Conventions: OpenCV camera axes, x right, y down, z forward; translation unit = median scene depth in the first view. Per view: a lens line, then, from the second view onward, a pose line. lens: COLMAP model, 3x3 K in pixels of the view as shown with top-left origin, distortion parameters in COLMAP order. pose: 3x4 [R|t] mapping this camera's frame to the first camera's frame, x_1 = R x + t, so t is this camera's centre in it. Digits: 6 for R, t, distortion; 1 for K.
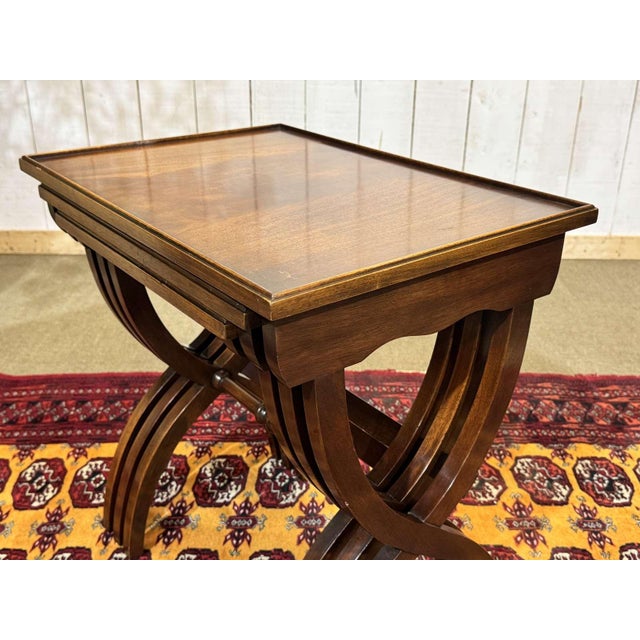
lens RADIAL K [[771.2, 0, 320.4], [0, 771.2, 329.7], [0, 0, 1]] dist [0.210703, -0.561197]
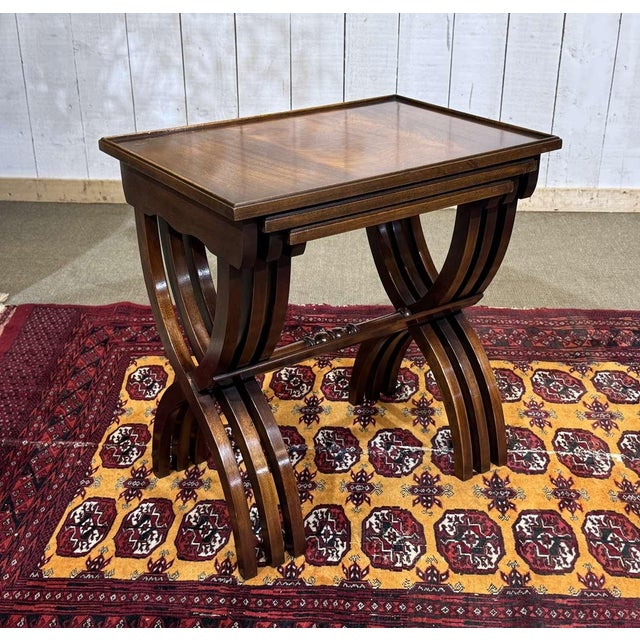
lens RADIAL K [[990.1, 0, 341.8], [0, 990.1, 333.0], [0, 0, 1]] dist [0.203187, -0.473397]
pose [[0.999705, 0.011542, -0.021363, -0.092627], [-0.011498, 0.999931, 0.002199, 0.105993], [0.021387, -0.001953, 0.999769, -0.477025]]
